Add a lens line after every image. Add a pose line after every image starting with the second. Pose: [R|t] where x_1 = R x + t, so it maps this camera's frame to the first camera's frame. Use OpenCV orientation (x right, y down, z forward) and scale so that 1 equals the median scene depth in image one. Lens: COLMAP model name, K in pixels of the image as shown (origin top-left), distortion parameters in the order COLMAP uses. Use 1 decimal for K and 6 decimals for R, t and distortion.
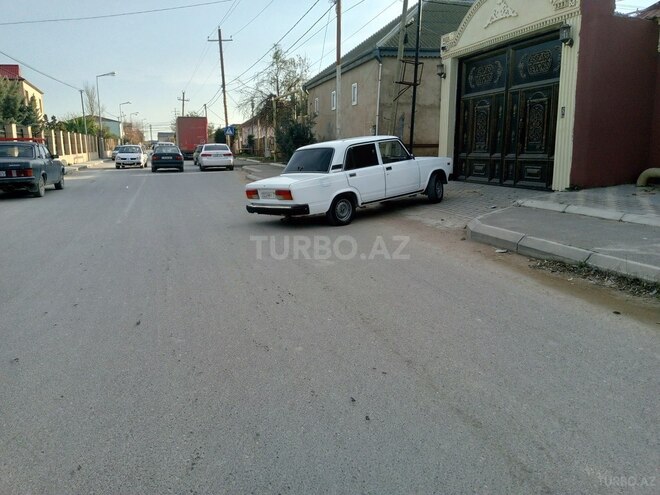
lens RADIAL K [[531.6, 0, 325.4], [0, 531.6, 245.0], [0, 0, 1]] dist [0.115746, -0.194710]
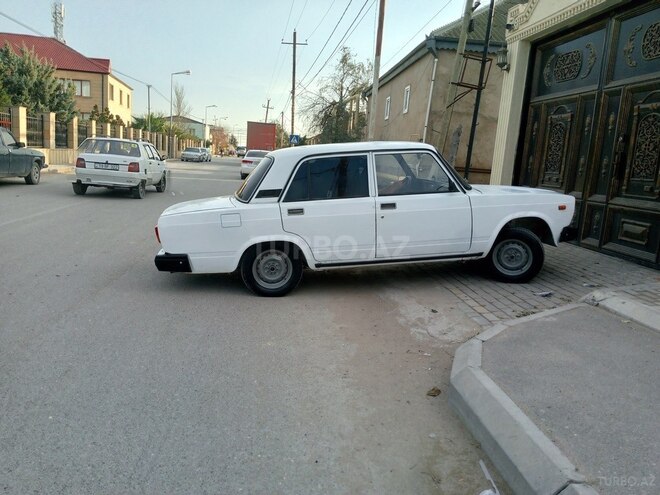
lens RADIAL K [[531.6, 0, 325.4], [0, 531.6, 245.0], [0, 0, 1]] dist [0.115746, -0.194710]
pose [[0.982394, 0.109860, -0.151105, 0.124415], [-0.114216, 0.993246, -0.020431, -0.058097], [0.147840, 0.037330, 0.988307, 0.315845]]
